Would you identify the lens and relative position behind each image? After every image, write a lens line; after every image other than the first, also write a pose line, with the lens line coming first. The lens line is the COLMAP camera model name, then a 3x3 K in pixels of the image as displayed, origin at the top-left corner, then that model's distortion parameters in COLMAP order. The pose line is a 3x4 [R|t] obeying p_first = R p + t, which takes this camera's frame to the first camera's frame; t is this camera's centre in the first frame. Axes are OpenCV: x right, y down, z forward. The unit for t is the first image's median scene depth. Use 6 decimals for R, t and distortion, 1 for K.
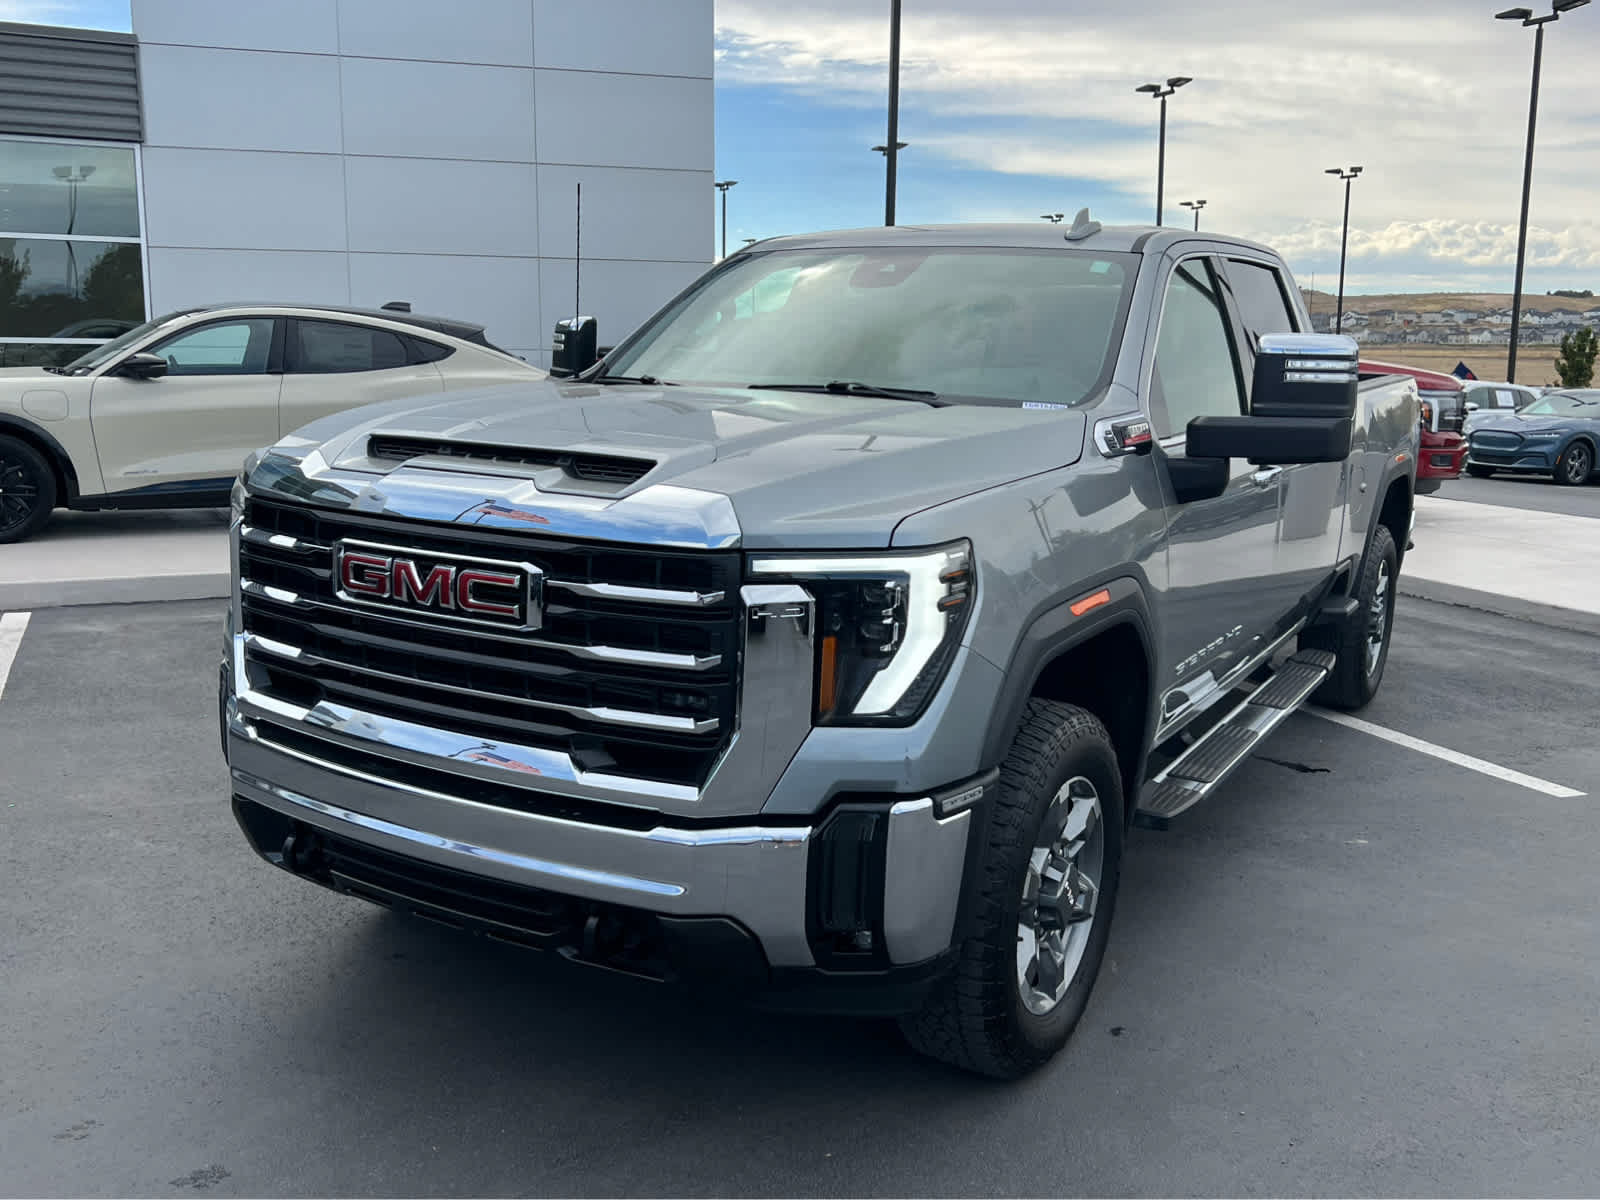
lens RADIAL K [[1535.9, 0, 786.0], [0, 1535.9, 591.0], [0, 0, 1]] dist [0.065070, -0.093231]
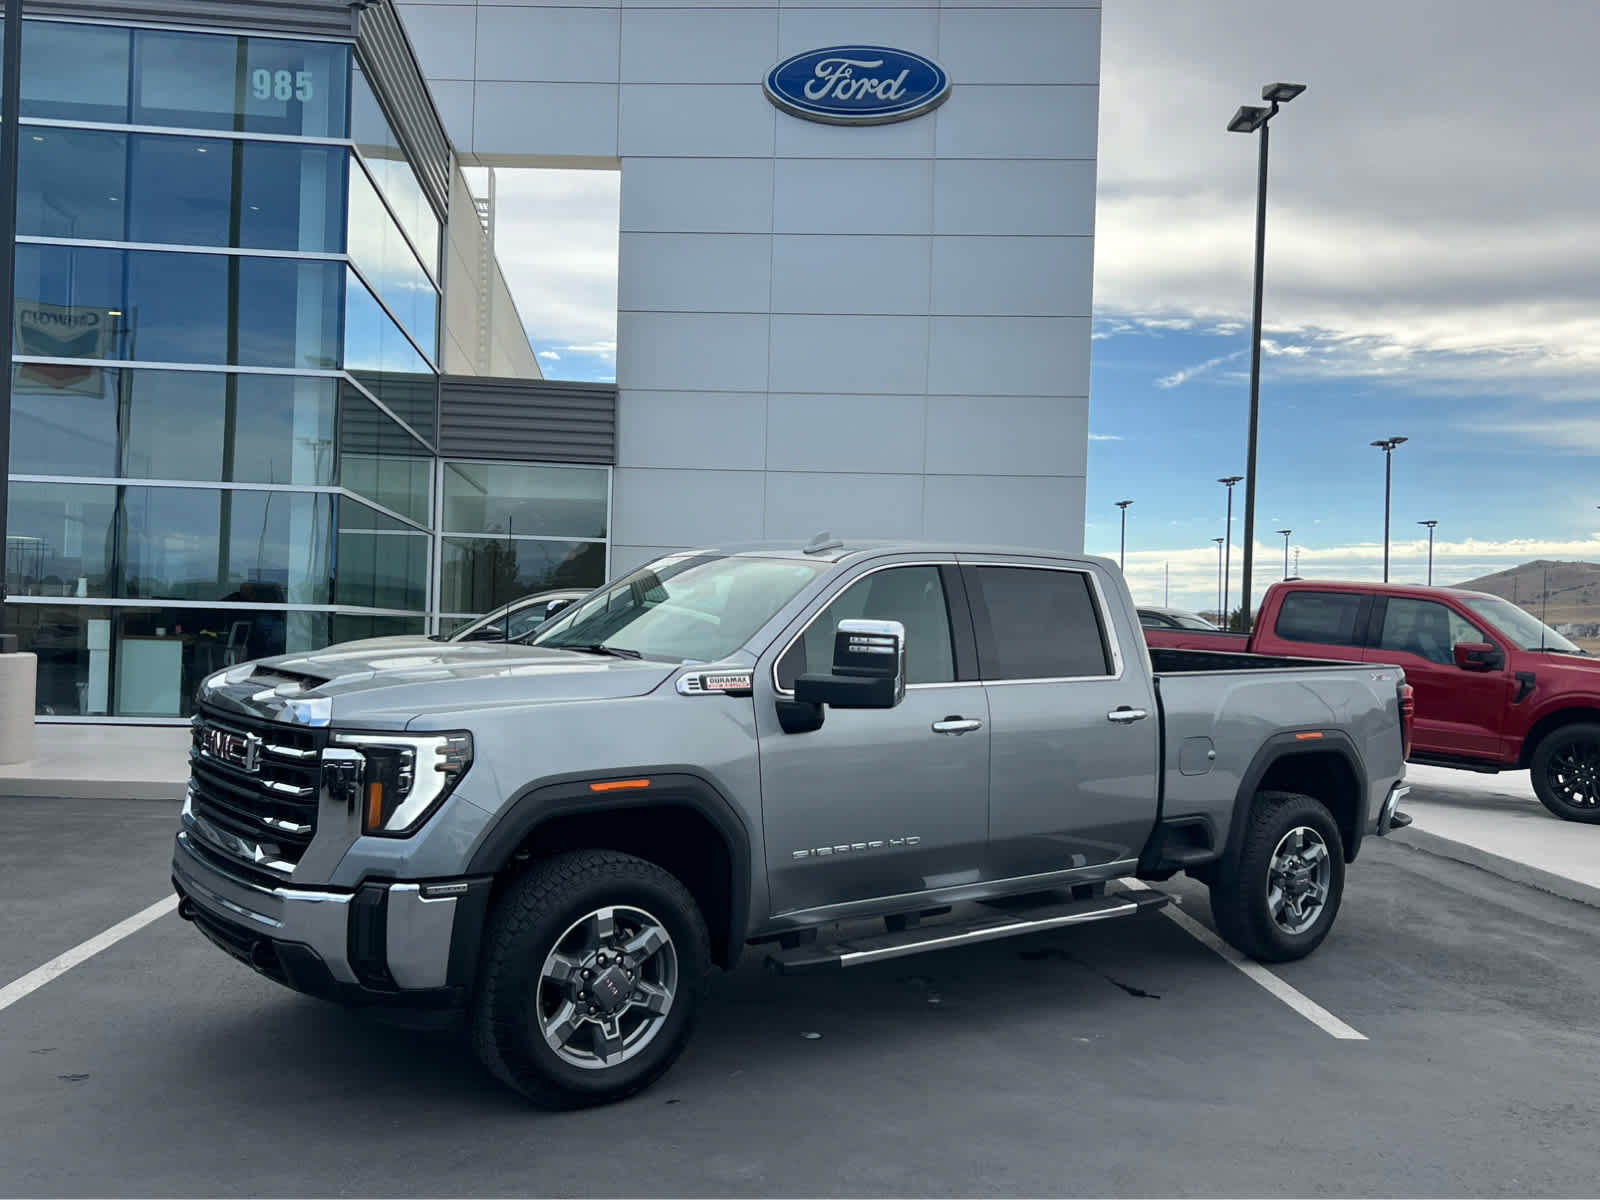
lens RADIAL K [[1535.9, 0, 786.0], [0, 1535.9, 591.0], [0, 0, 1]] dist [0.065070, -0.093231]
pose [[0.926577, 0.011343, -0.375933, 1.061737], [-0.080174, 0.982528, -0.167961, 0.070341], [0.367460, 0.185769, 0.911298, -0.423966]]
